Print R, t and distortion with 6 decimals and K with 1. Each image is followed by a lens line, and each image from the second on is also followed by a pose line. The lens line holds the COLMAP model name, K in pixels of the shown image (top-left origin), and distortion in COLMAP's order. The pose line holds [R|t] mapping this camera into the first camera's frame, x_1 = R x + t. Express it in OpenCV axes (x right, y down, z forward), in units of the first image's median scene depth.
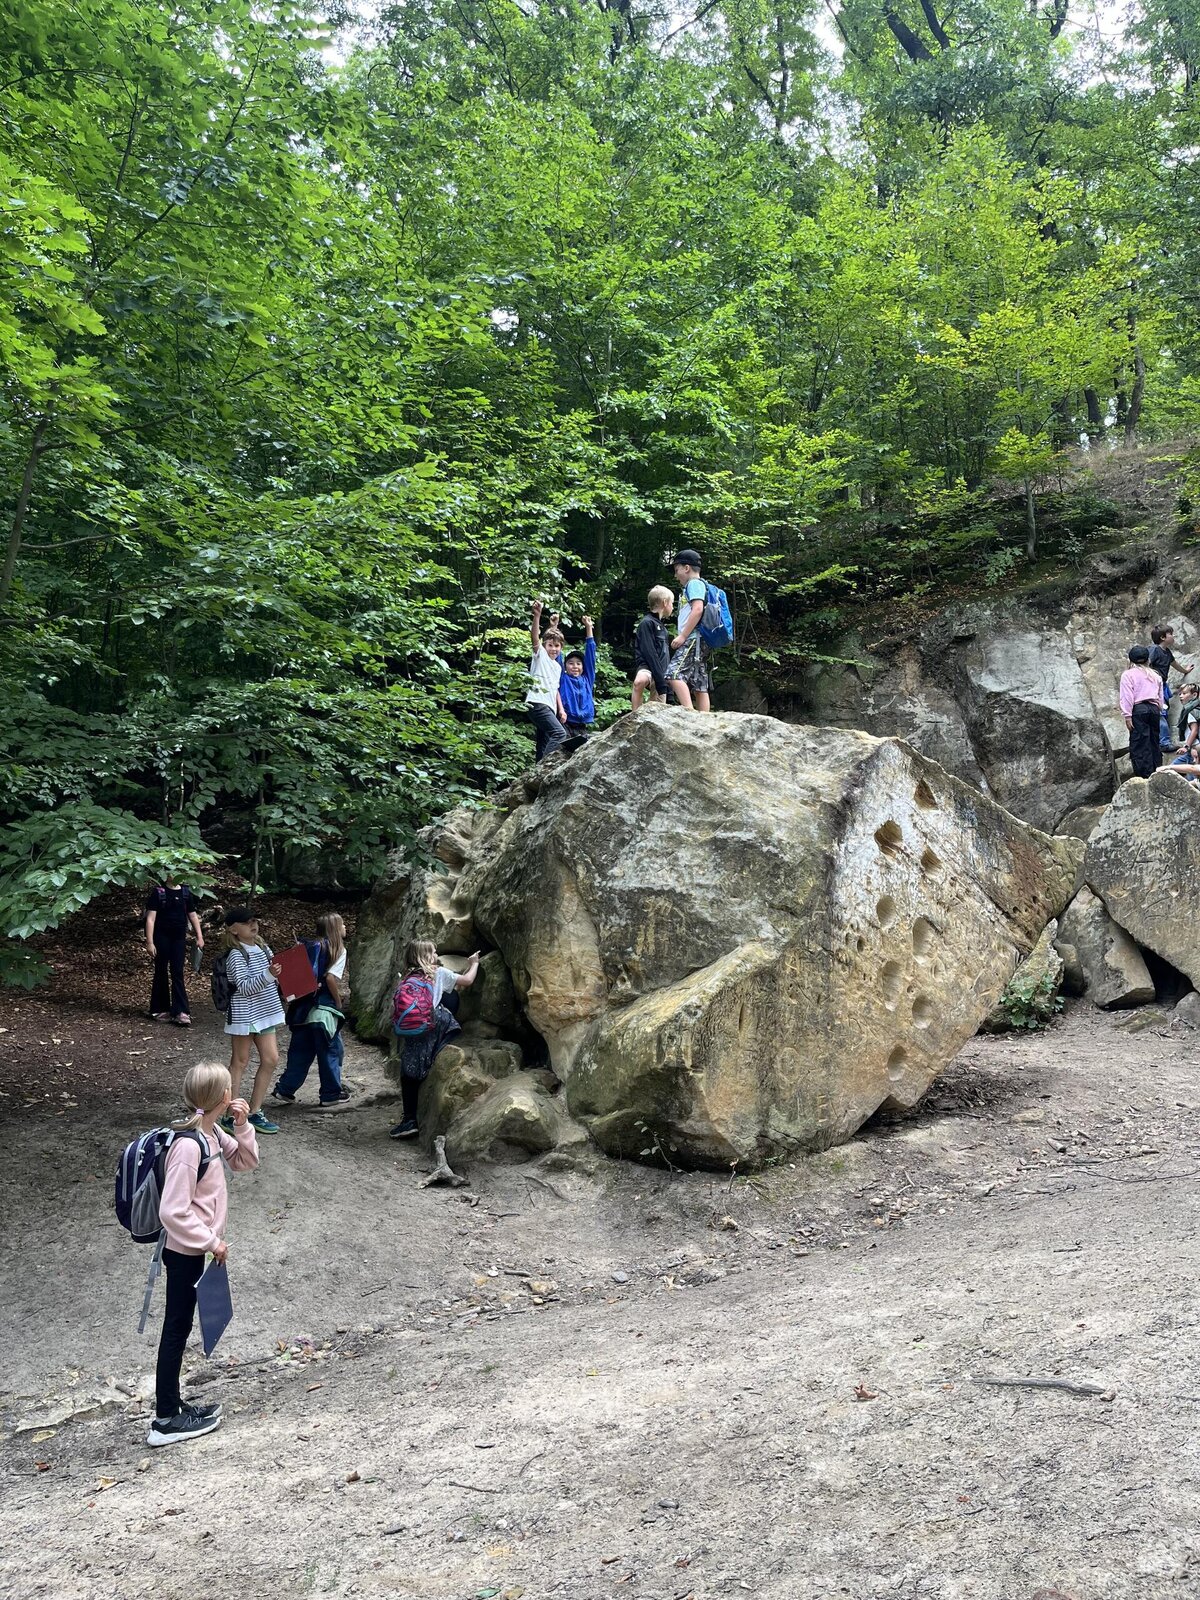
lens RADIAL K [[1187.0, 0, 597.2], [0, 1187.0, 802.3], [0, 0, 1]] dist [0.011531, -0.024104]
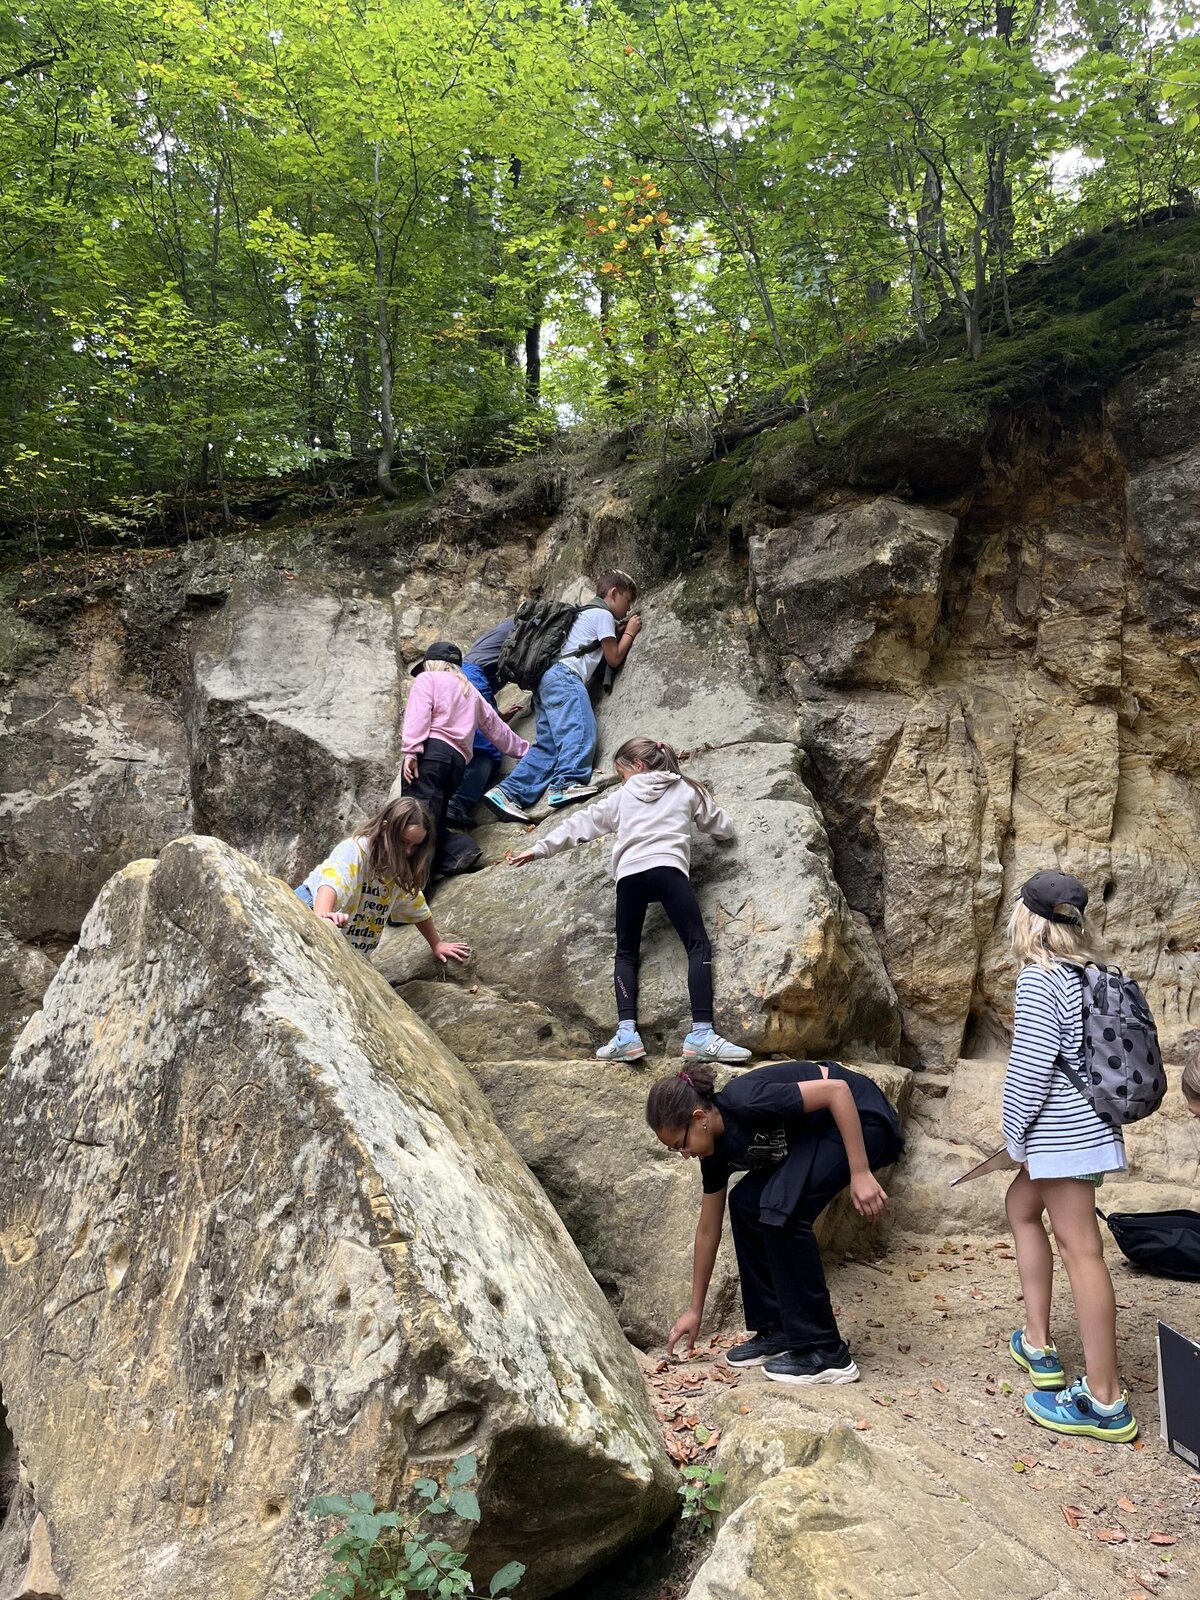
lens RADIAL K [[1187.0, 0, 590.0], [0, 1187.0, 837.1], [0, 0, 1]] dist [0.011531, -0.024104]
pose [[0.969722, 0.065409, 0.235290, 0.361277], [-0.047436, 0.995564, -0.081258, -0.004932], [-0.239561, 0.067636, 0.968522, 0.487625]]
